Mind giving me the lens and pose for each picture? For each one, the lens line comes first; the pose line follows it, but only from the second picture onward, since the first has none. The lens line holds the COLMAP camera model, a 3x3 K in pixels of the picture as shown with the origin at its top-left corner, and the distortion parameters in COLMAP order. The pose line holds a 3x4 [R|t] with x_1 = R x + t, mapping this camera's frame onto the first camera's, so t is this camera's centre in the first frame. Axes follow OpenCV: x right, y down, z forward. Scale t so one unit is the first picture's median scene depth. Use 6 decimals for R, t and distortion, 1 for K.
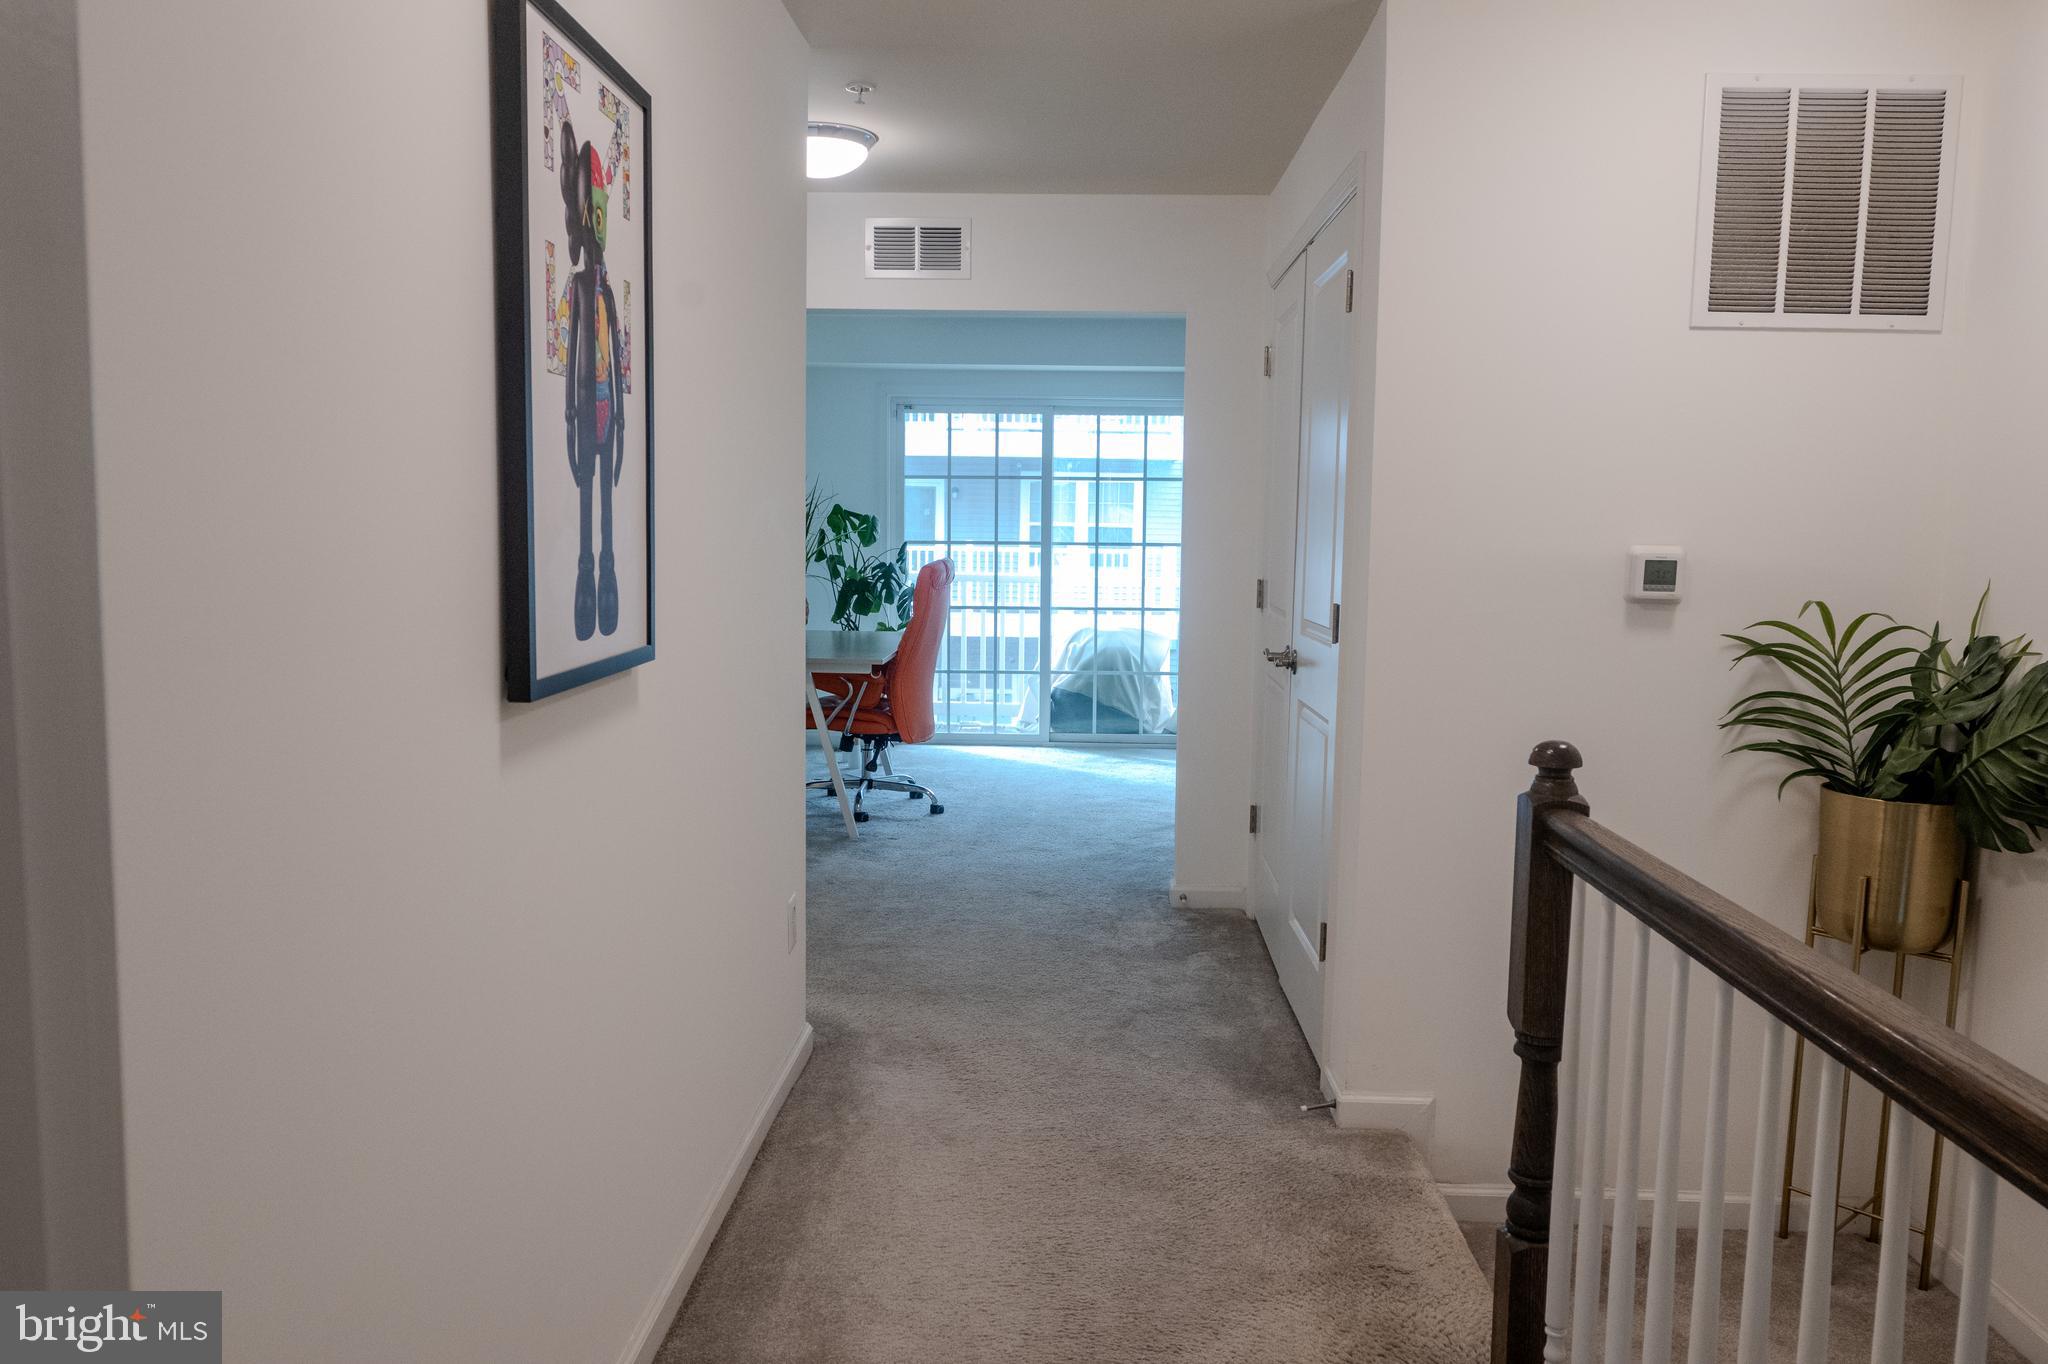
lens RADIAL K [[1593.1, 0, 1021.6], [0, 1593.1, 685.3], [0, 0, 1]] dist [0.001062, -0.000330]
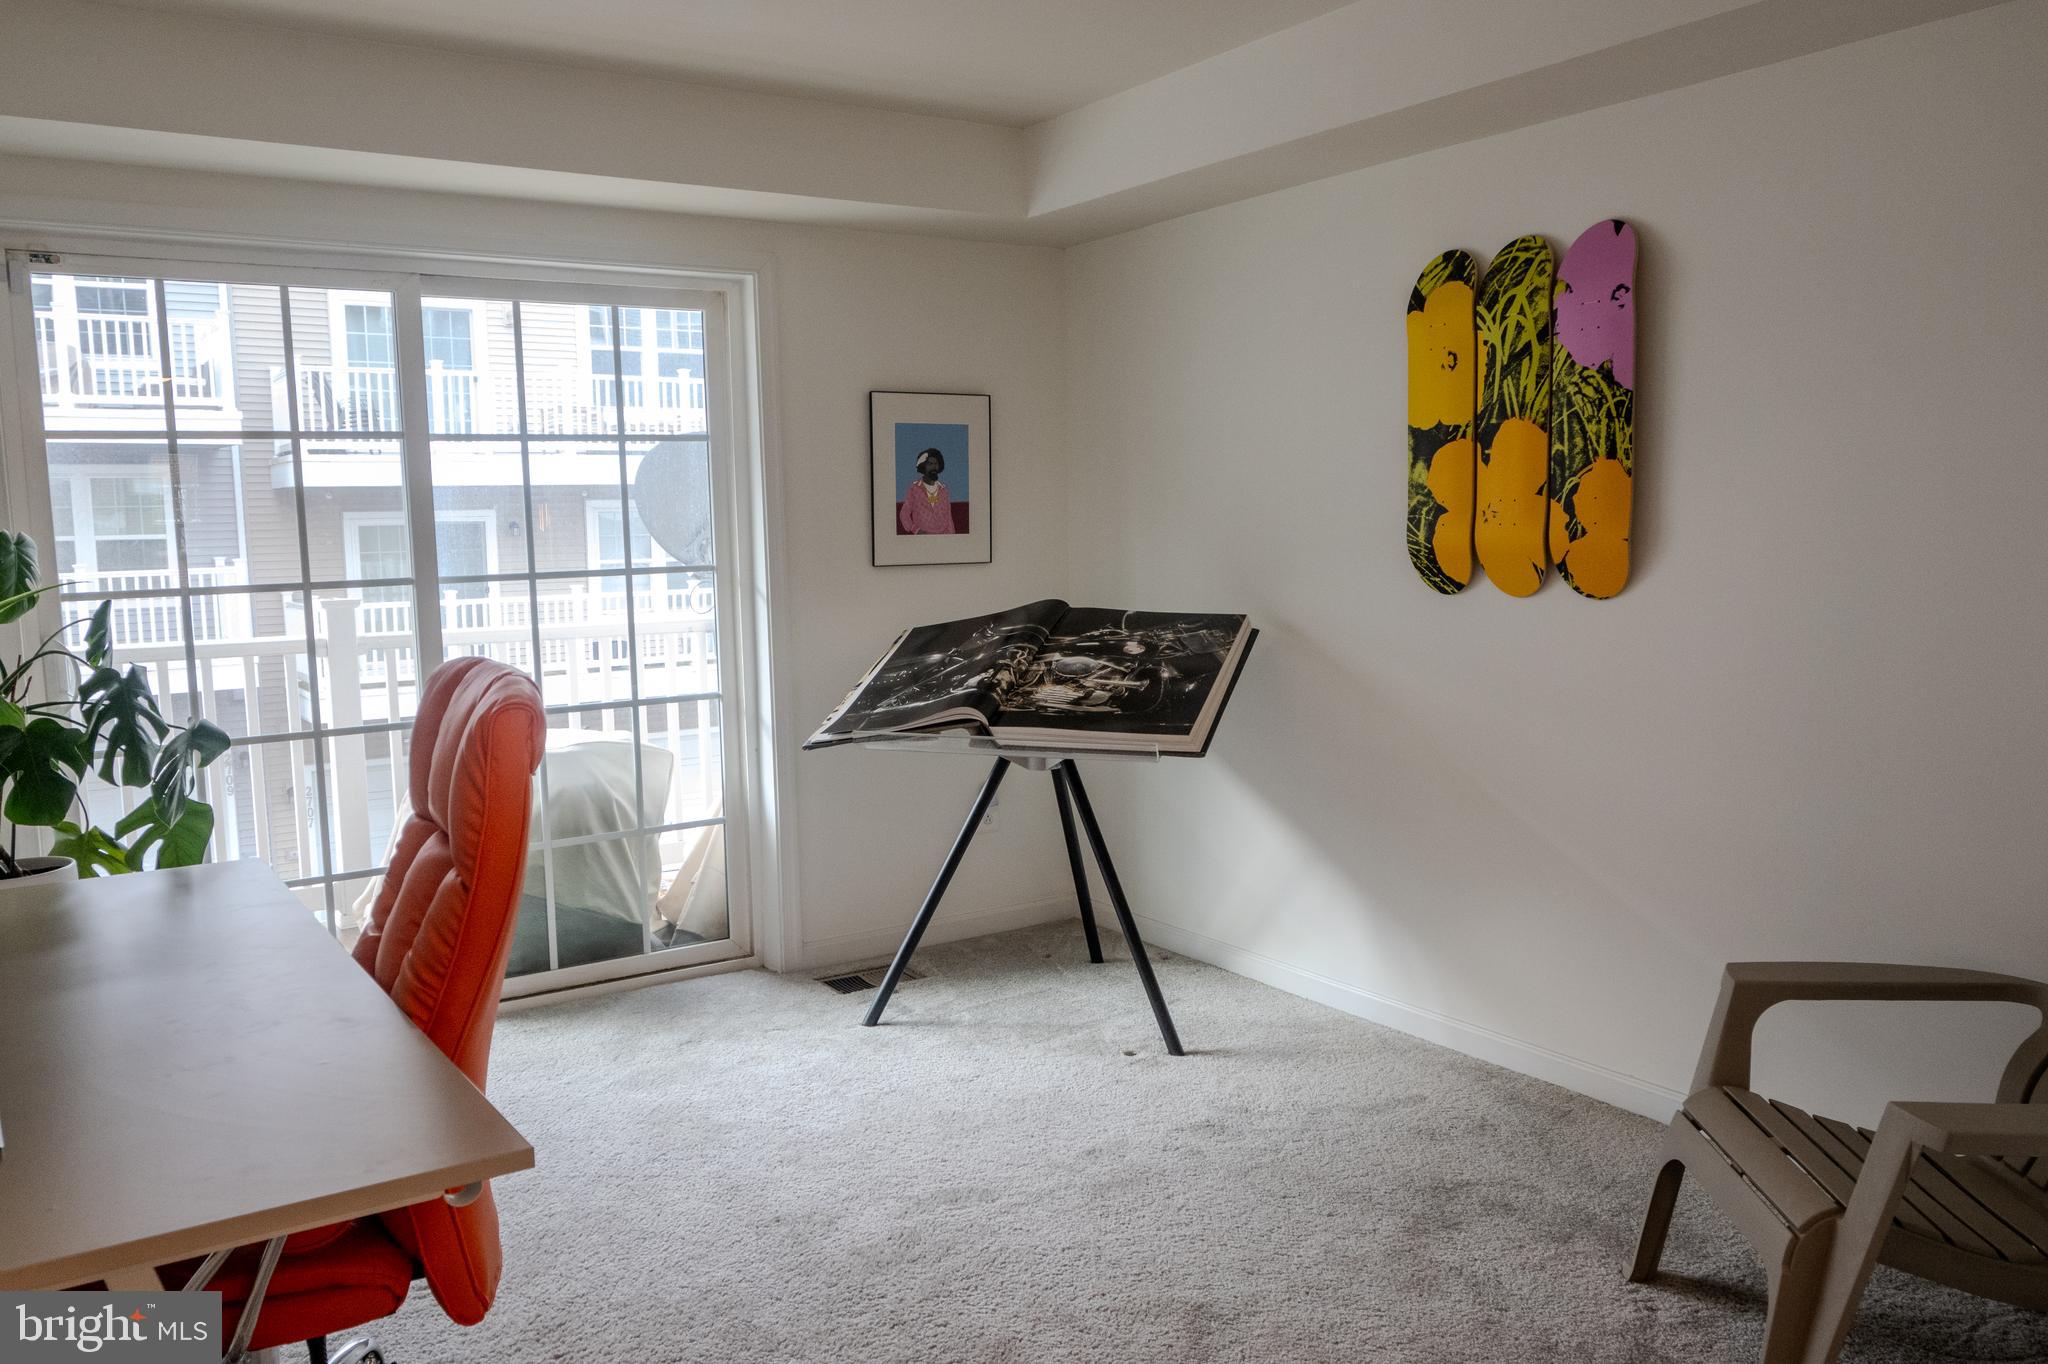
lens RADIAL K [[1593.1, 0, 1020.3], [0, 1593.1, 679.8], [0, 0, 1]] dist [0.001062, -0.000330]
pose [[0.849709, -0.084437, 0.520447, -0.079029], [0.093698, 0.995564, 0.008543, -0.049033], [-0.518859, 0.041506, 0.853851, 0.531049]]
